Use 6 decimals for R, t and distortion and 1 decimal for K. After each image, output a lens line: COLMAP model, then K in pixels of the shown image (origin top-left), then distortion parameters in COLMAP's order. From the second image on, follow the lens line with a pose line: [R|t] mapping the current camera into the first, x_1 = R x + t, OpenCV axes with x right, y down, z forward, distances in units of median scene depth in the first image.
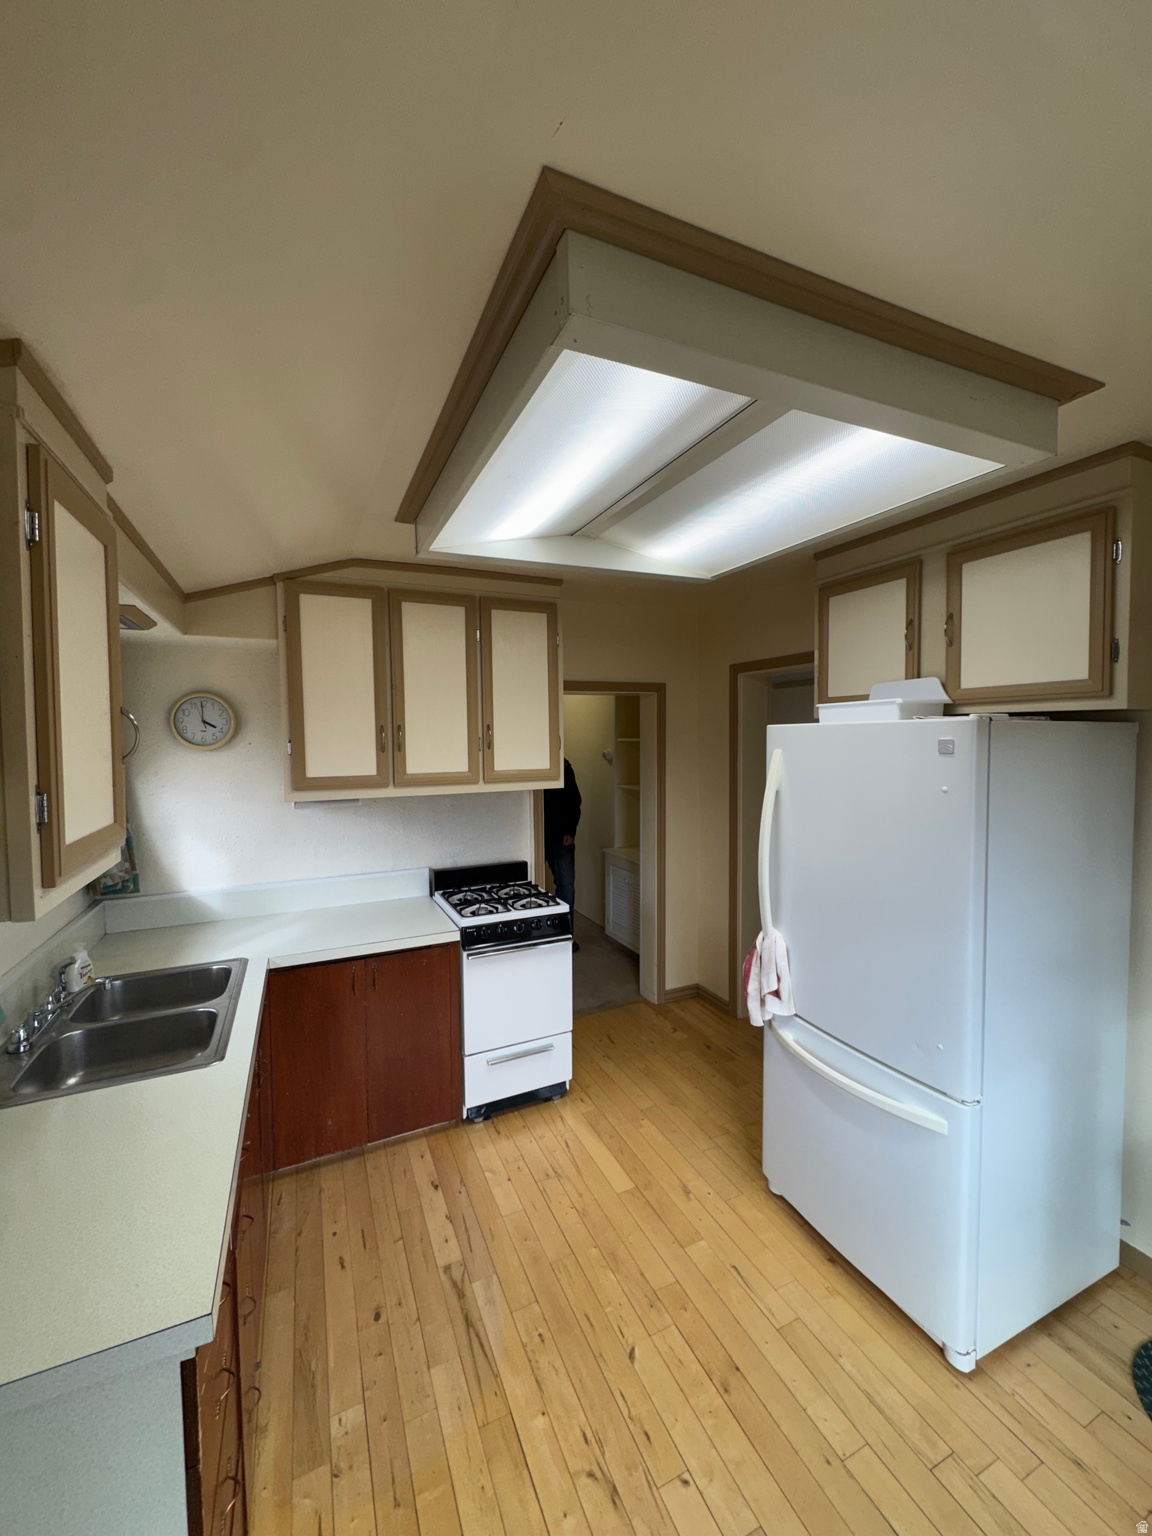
lens RADIAL K [[610.4, 0, 567.5], [0, 610.4, 759.5], [0, 0, 1]] dist [-0.002610, 0.000613]
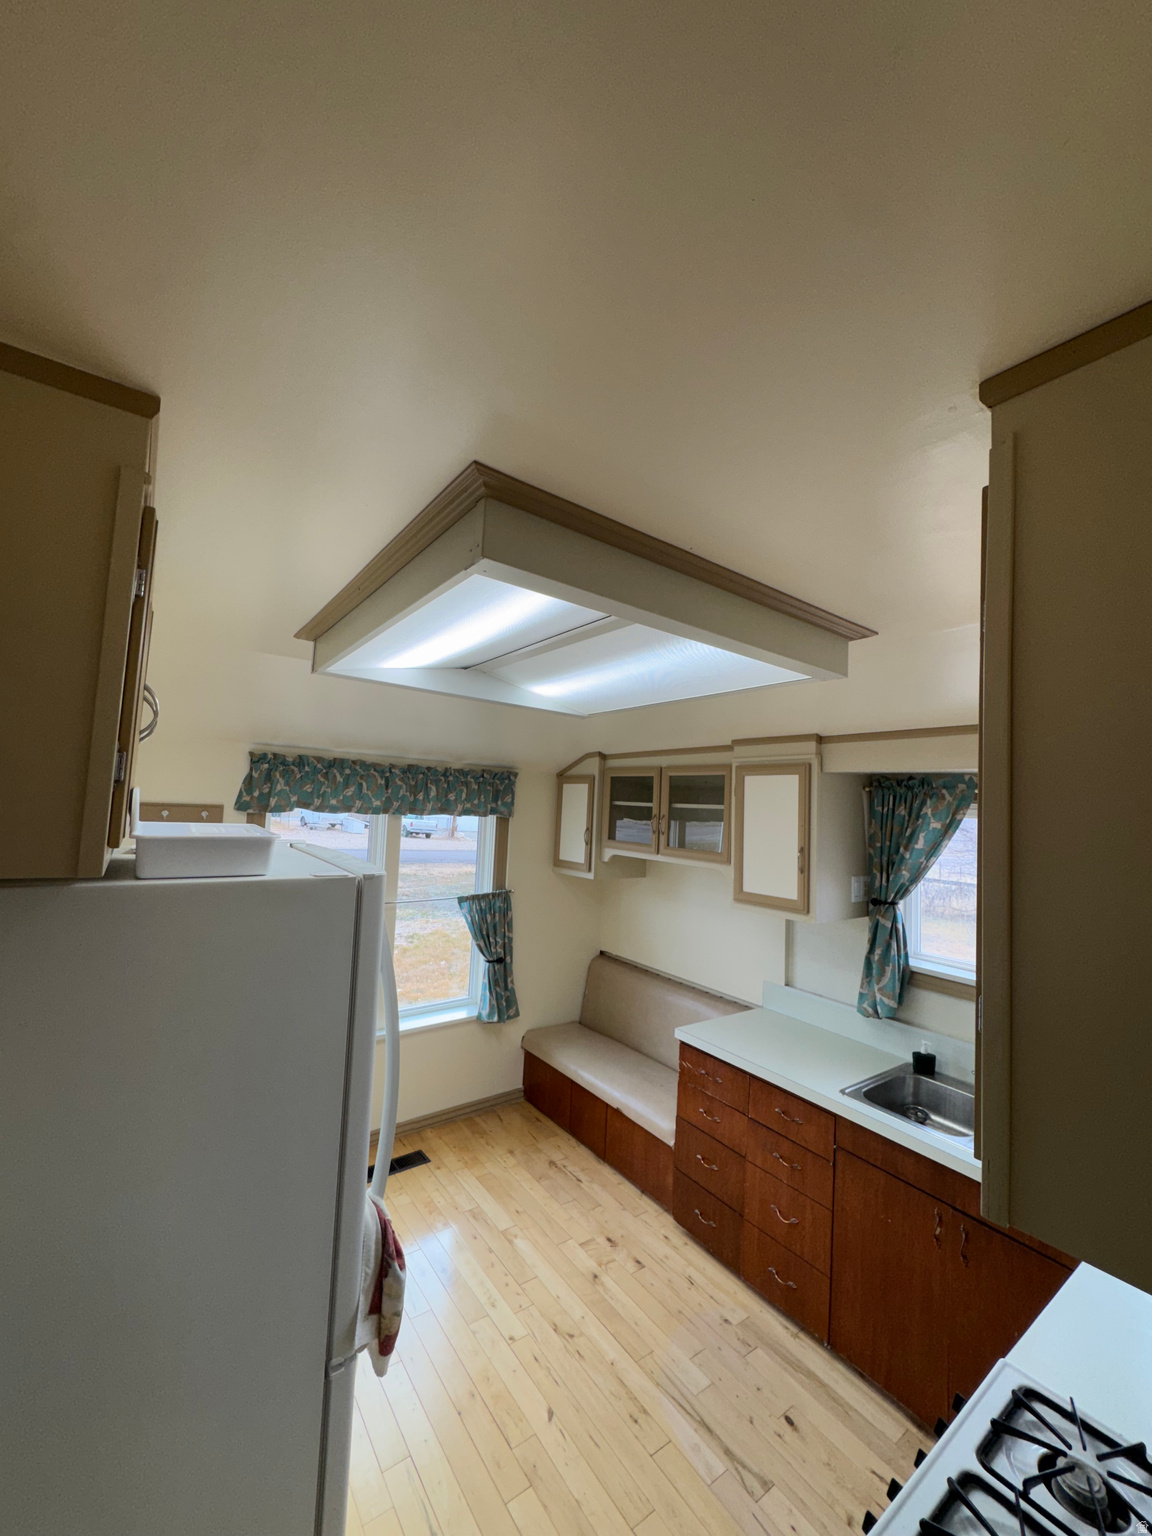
lens RADIAL K [[610.4, 0, 577.7], [0, 610.4, 766.8], [0, 0, 1]] dist [-0.002610, 0.000613]
pose [[-0.976139, -0.052471, -0.210714, 0.346602], [-0.047422, 0.998455, -0.028948, -0.181077], [0.211907, -0.018264, -0.977119, 2.075691]]
